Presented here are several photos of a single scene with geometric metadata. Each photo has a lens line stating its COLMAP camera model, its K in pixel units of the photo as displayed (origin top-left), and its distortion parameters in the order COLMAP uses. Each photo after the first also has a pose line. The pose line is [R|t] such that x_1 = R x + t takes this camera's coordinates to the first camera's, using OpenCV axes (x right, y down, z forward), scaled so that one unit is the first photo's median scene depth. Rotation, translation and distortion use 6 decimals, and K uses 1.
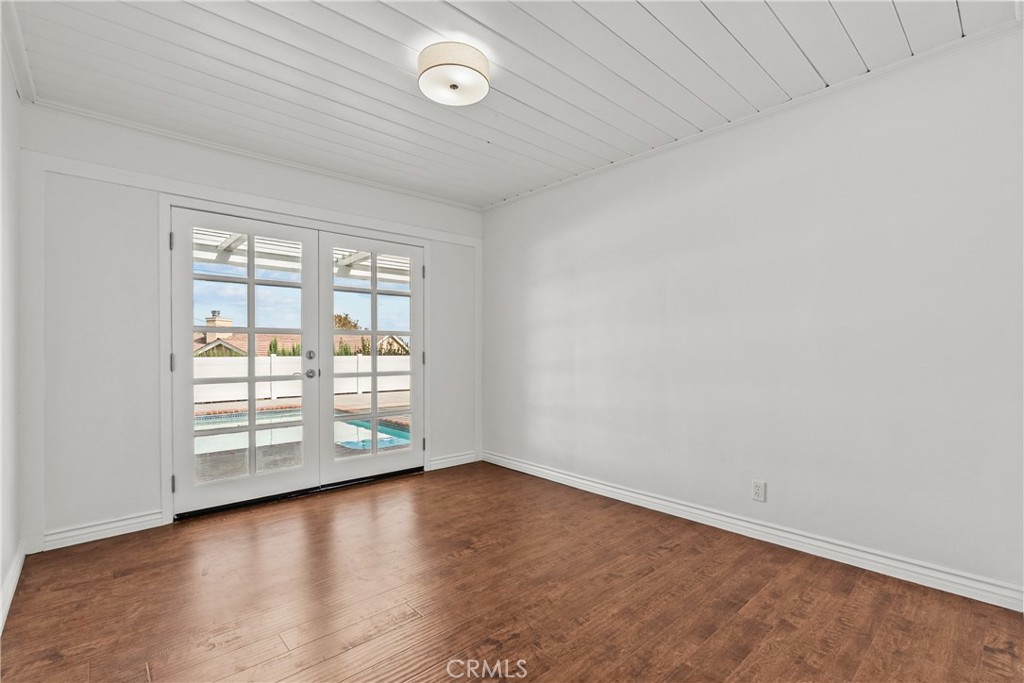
lens RADIAL K [[462.7, 0, 515.4], [0, 462.7, 343.5], [0, 0, 1]] dist [-0.011481, 0.003450]
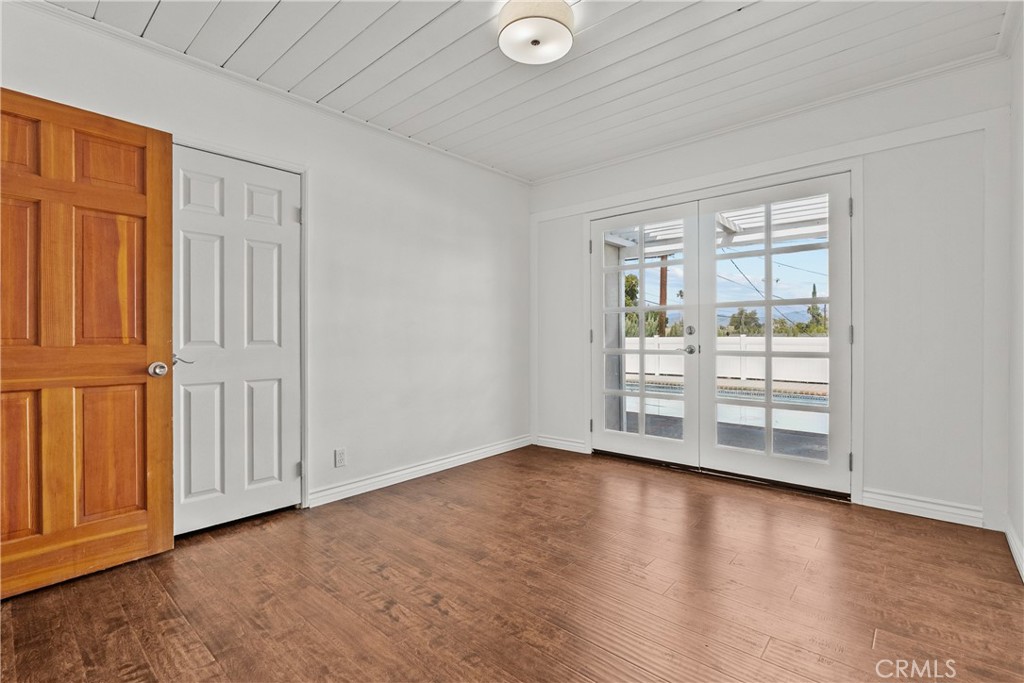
lens RADIAL K [[462.7, 0, 515.4], [0, 462.7, 343.5], [0, 0, 1]] dist [-0.011481, 0.003450]
pose [[0.116480, 0.015550, -0.993071, 0.438241], [0.017724, 0.999686, 0.017732, 0.026487], [0.993035, -0.019667, 0.116168, 0.474440]]
